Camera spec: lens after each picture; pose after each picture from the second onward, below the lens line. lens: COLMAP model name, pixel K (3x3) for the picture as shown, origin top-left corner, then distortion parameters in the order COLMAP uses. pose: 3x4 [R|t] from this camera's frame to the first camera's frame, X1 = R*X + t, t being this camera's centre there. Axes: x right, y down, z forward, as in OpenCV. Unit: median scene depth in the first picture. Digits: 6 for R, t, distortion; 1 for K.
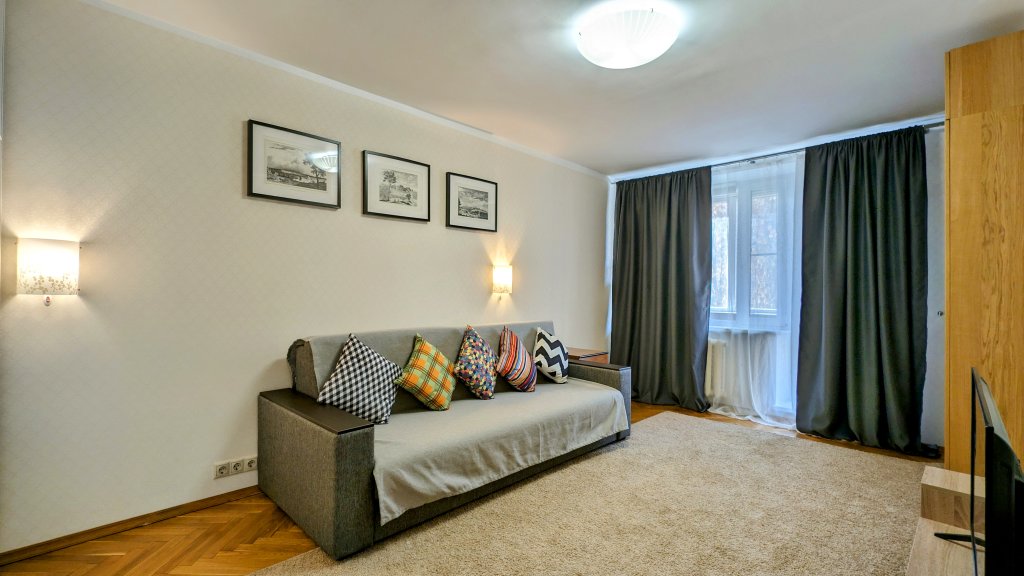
lens RADIAL K [[453.4, 0, 512.7], [0, 453.4, 293.0], [0, 0, 1]] dist [0.015017, -0.010918]
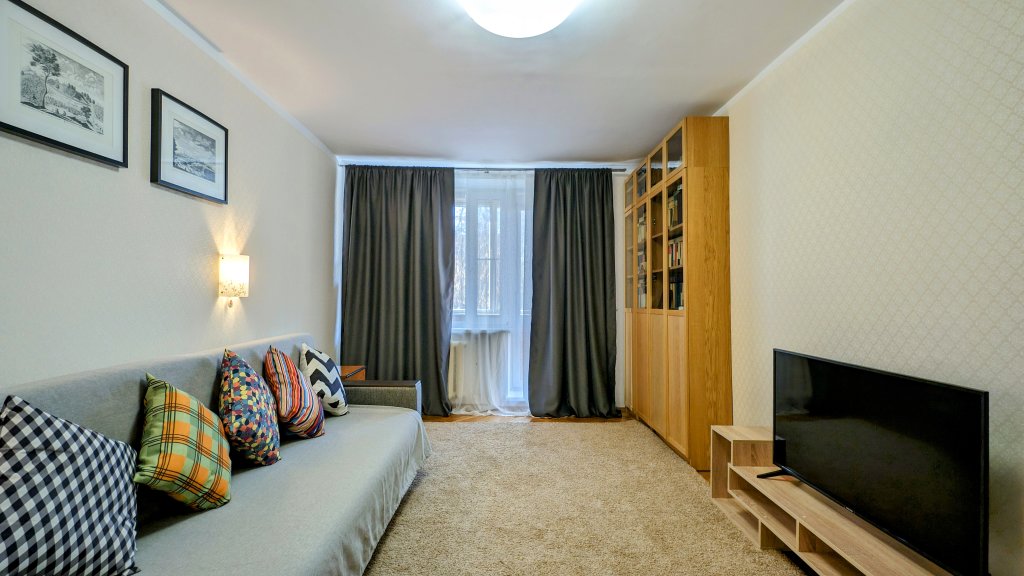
lens RADIAL K [[453.4, 0, 512.7], [0, 453.4, 293.0], [0, 0, 1]] dist [0.015017, -0.010918]
pose [[0.697749, -0.000768, 0.716342, -0.237100], [0.003142, 0.999993, -0.001989, -0.002574], [-0.716335, 0.003639, 0.697747, 0.262839]]
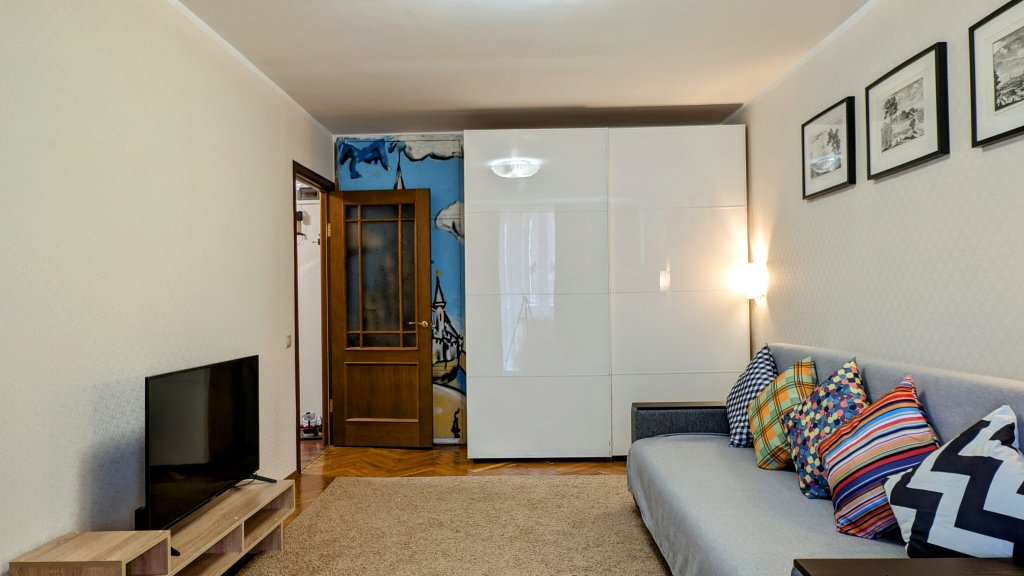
lens RADIAL K [[660.2, 0, 512.0], [0, 660.2, 288.0], [0, 0, 1]] dist [0.002969, 0.000561]
pose [[-0.726248, -0.006866, -0.687398, 0.625998], [0.006993, 0.999825, -0.017375, 0.000802], [0.687397, -0.017425, -0.726073, 1.132598]]
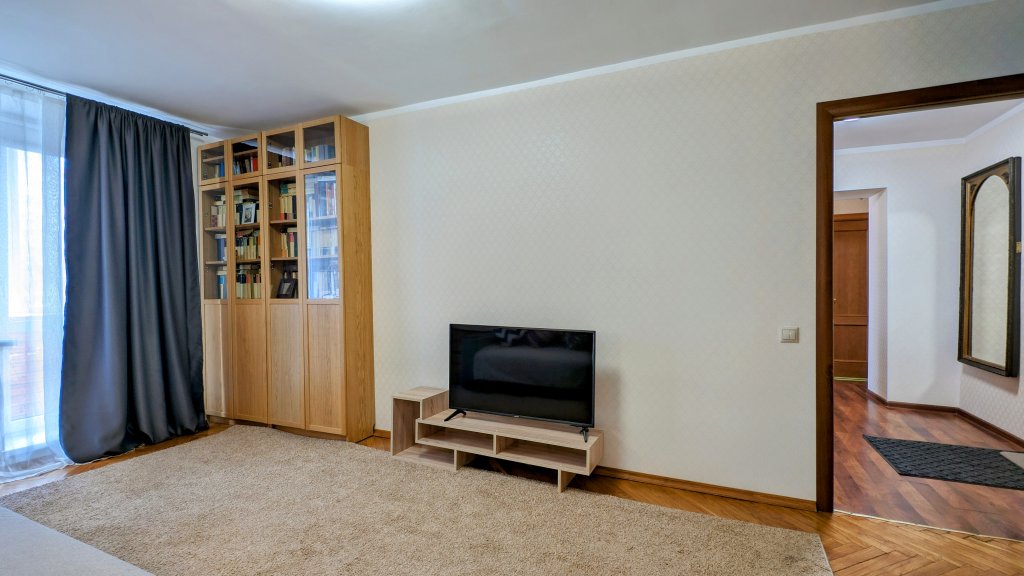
lens RADIAL K [[453.4, 0, 512.7], [0, 453.4, 293.0], [0, 0, 1]] dist [0.015017, -0.010918]
pose [[-0.345827, -0.022761, 0.938022, -0.365169], [0.000387, 0.999702, 0.024401, -0.003581], [-0.938298, 0.008801, -0.345715, 0.615727]]
